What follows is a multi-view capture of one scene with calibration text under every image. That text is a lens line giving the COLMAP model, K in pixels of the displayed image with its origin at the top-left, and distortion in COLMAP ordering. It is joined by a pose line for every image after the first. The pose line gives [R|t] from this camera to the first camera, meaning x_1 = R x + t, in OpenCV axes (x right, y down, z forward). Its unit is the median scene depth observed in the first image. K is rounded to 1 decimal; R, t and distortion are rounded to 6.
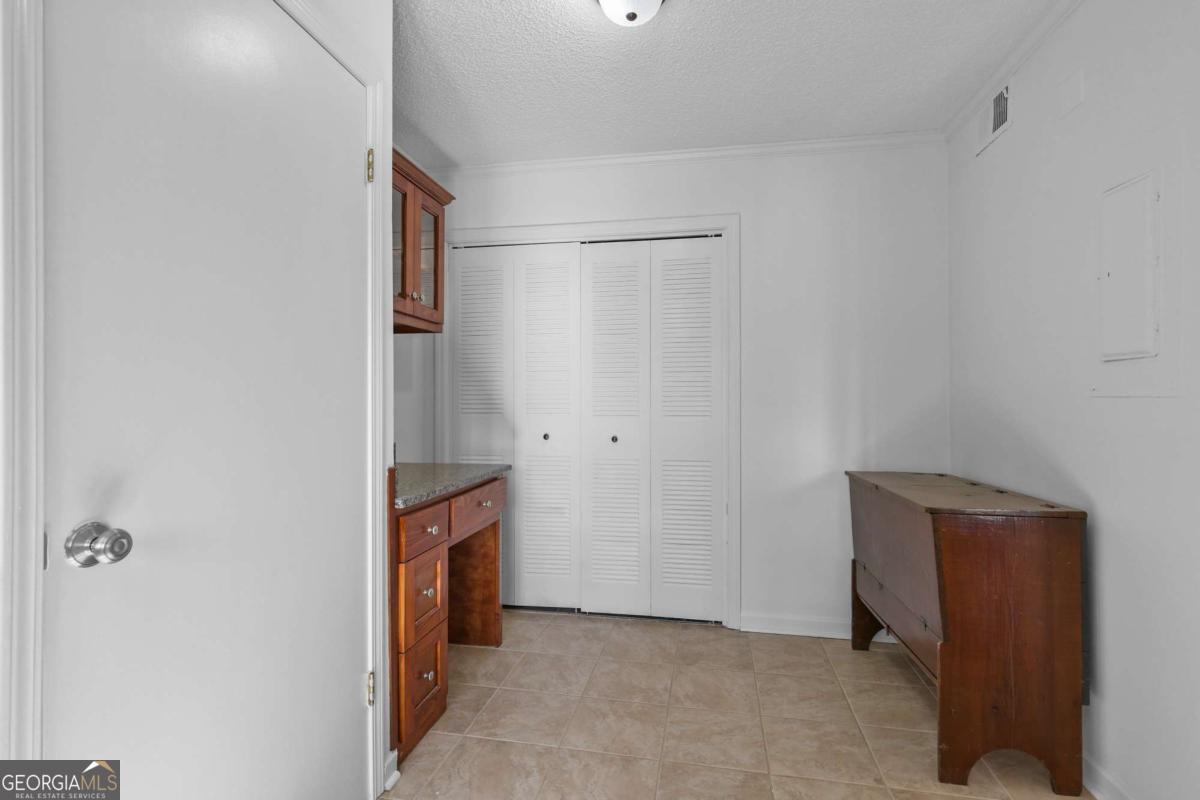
lens RADIAL K [[568.8, 0, 602.5], [0, 568.8, 404.2], [0, 0, 1]] dist [0.017540, -0.000177]
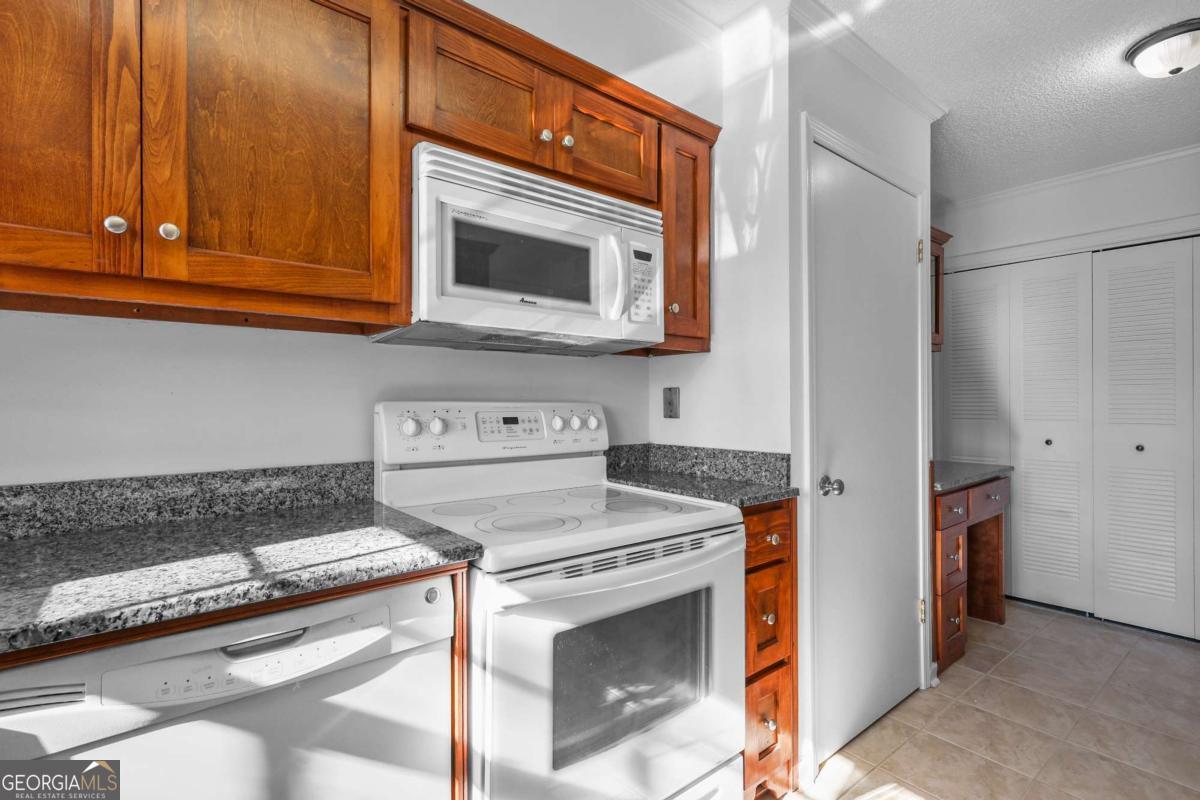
lens RADIAL K [[564.0, 0, 597.2], [0, 564.0, 401.4], [0, 0, 1]] dist [0.002286, 0.000054]
pose [[0.757968, -0.002018, -0.652289, -0.069424], [0.003124, 0.999995, 0.000535, -0.029352], [0.652284, -0.002443, 0.757970, -0.459188]]
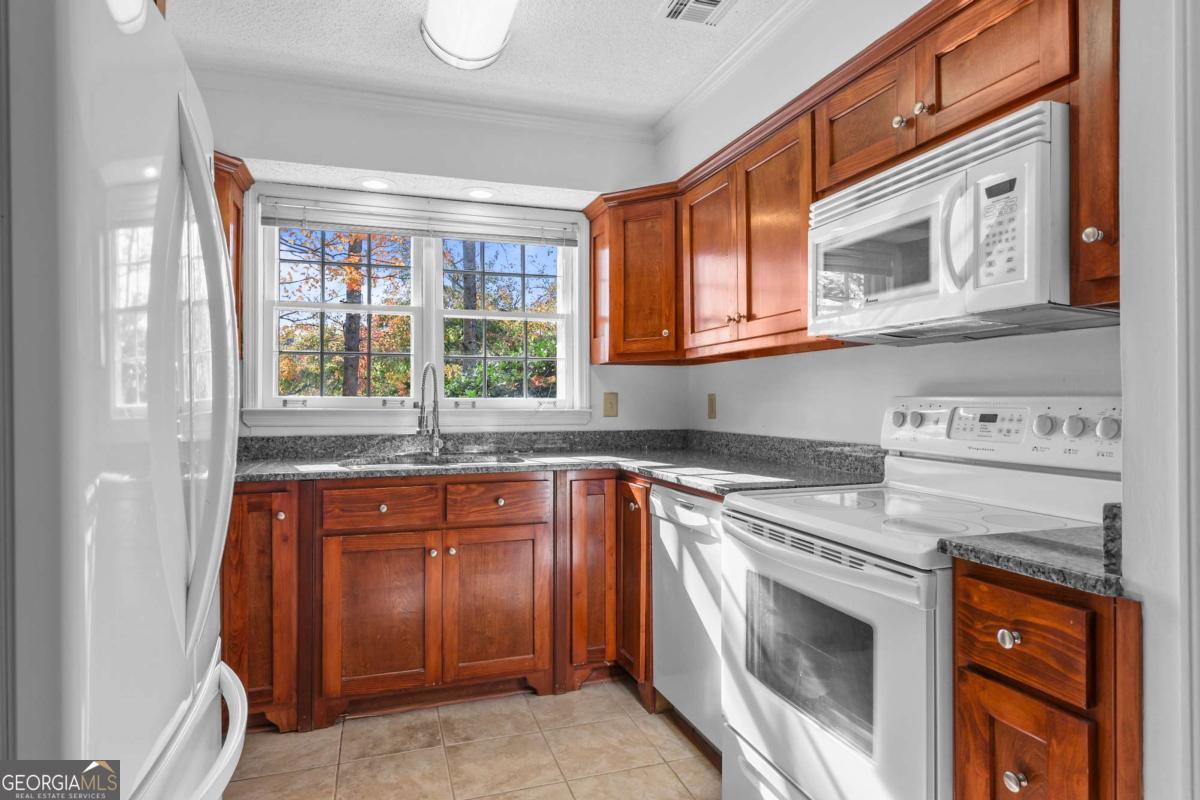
lens RADIAL K [[679.6, 0, 598.4], [0, 679.6, 395.5], [0, 0, 1]] dist [0.009041, 0.001714]
pose [[-0.878019, -0.003721, -0.478611, 0.141846], [0.001745, 0.999938, -0.010976, -0.021173], [0.478622, -0.010472, -0.877959, 0.617230]]
